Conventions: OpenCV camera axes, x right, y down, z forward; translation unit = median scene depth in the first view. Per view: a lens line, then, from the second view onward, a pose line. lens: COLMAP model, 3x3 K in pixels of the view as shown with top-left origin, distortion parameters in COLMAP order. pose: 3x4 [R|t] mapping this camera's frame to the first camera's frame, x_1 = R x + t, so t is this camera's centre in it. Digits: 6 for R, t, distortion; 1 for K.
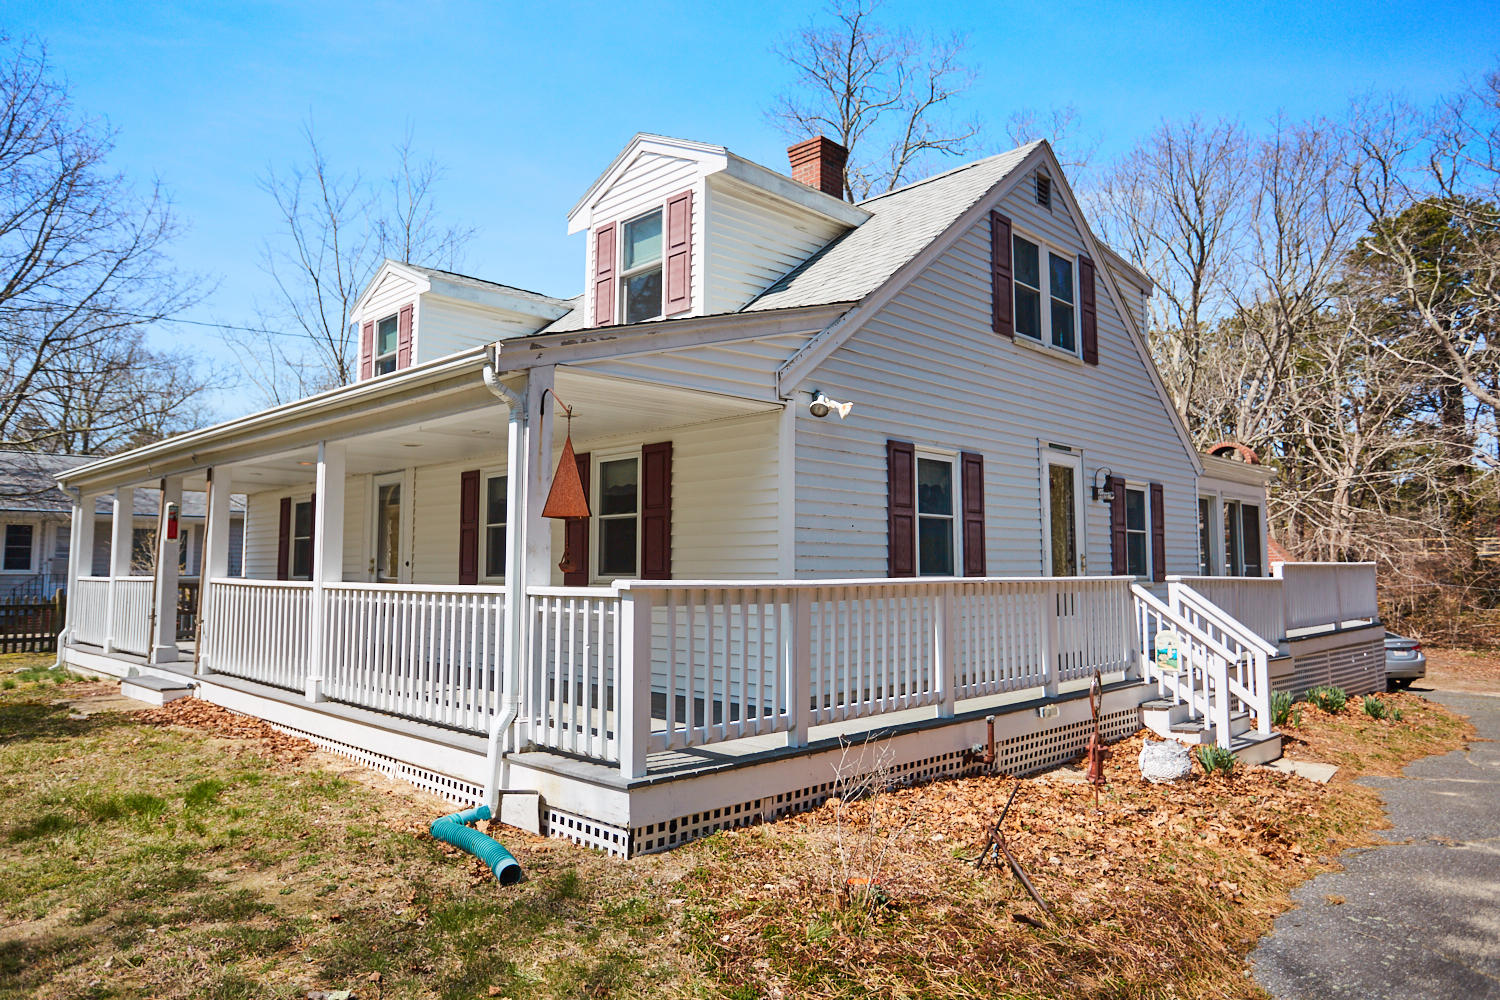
lens RADIAL K [[988.9, 0, 748.0], [0, 988.9, 495.9], [0, 0, 1]] dist [-0.007510, 0.005165]
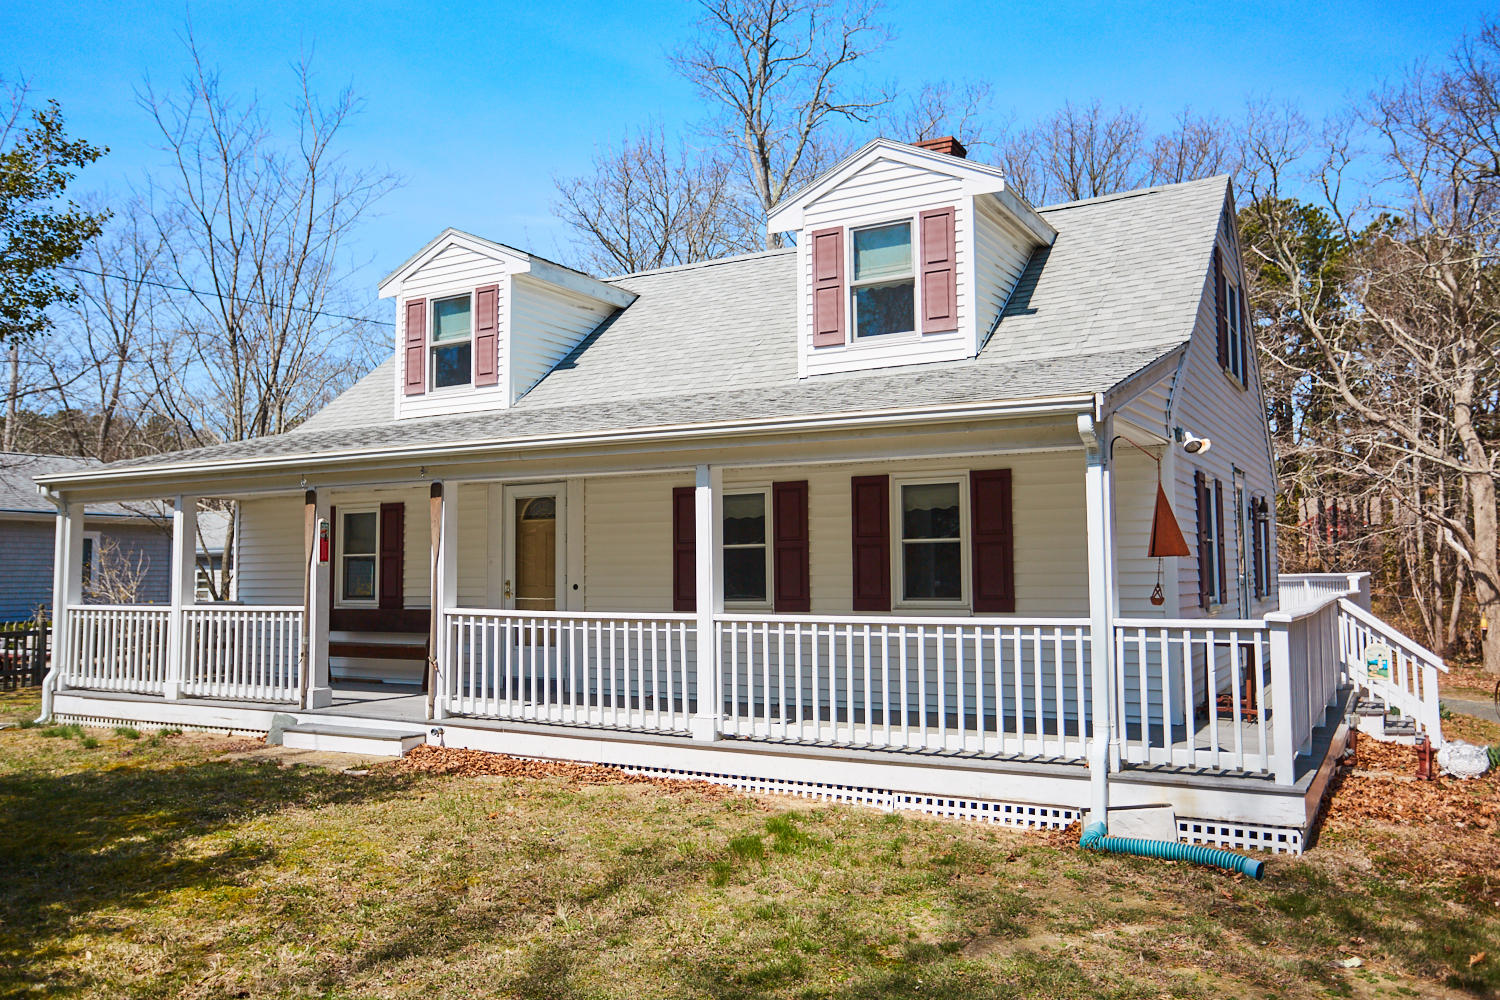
lens RADIAL K [[1183.6, 0, 751.1], [0, 1183.6, 491.1], [0, 0, 1]] dist [0.007822, 0.004482]
pose [[0.964650, 0.009987, 0.263346, -0.655729], [-0.011613, 0.999922, 0.004618, -0.034400], [-0.263280, -0.007513, 0.964690, -0.101471]]
